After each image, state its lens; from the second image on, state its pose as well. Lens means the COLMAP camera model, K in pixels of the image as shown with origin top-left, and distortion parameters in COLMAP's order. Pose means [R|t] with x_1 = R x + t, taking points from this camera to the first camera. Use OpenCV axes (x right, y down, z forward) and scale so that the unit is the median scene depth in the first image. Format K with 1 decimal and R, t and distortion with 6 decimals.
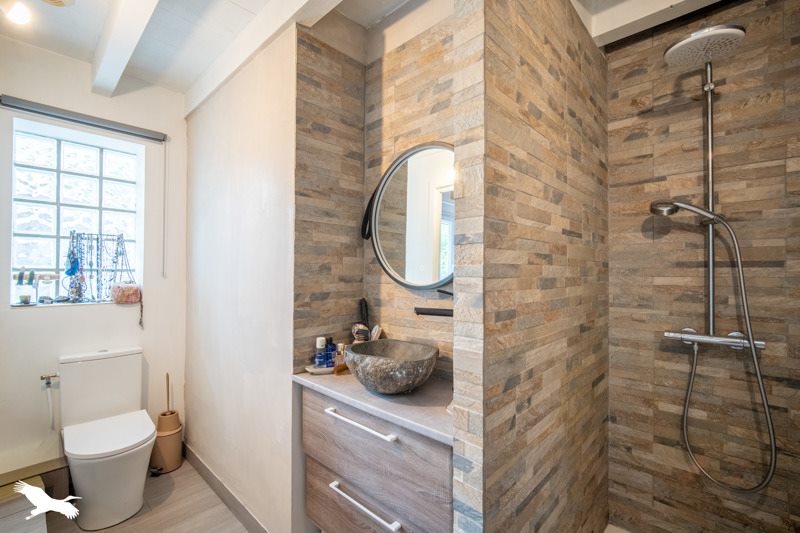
lens RADIAL K [[349.7, 0, 402.9], [0, 349.7, 266.3], [0, 0, 1]] dist [-0.013015, 0.000928]
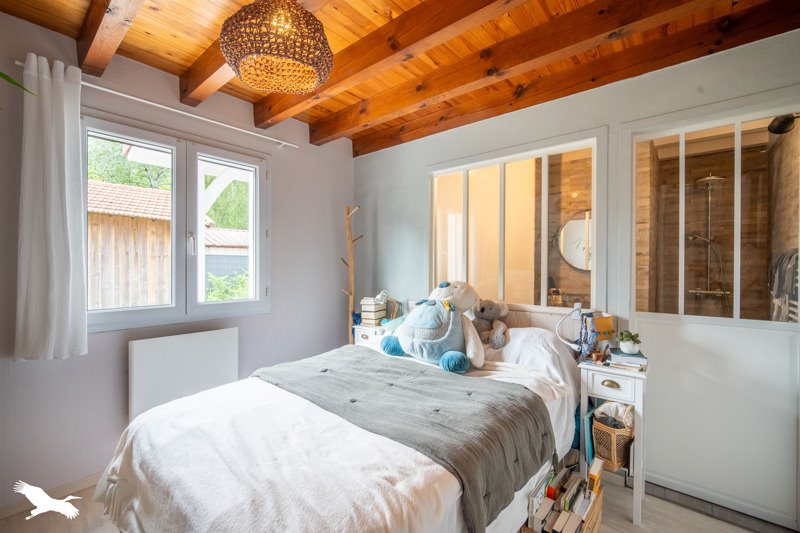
lens RADIAL K [[349.7, 0, 397.2], [0, 349.7, 267.3], [0, 0, 1]] dist [-0.013015, 0.000928]
pose [[0.999101, 0.000111, 0.042384, -1.305550], [-0.000956, 0.999801, 0.019921, -0.008206], [-0.042374, -0.019944, 0.998903, -1.243112]]
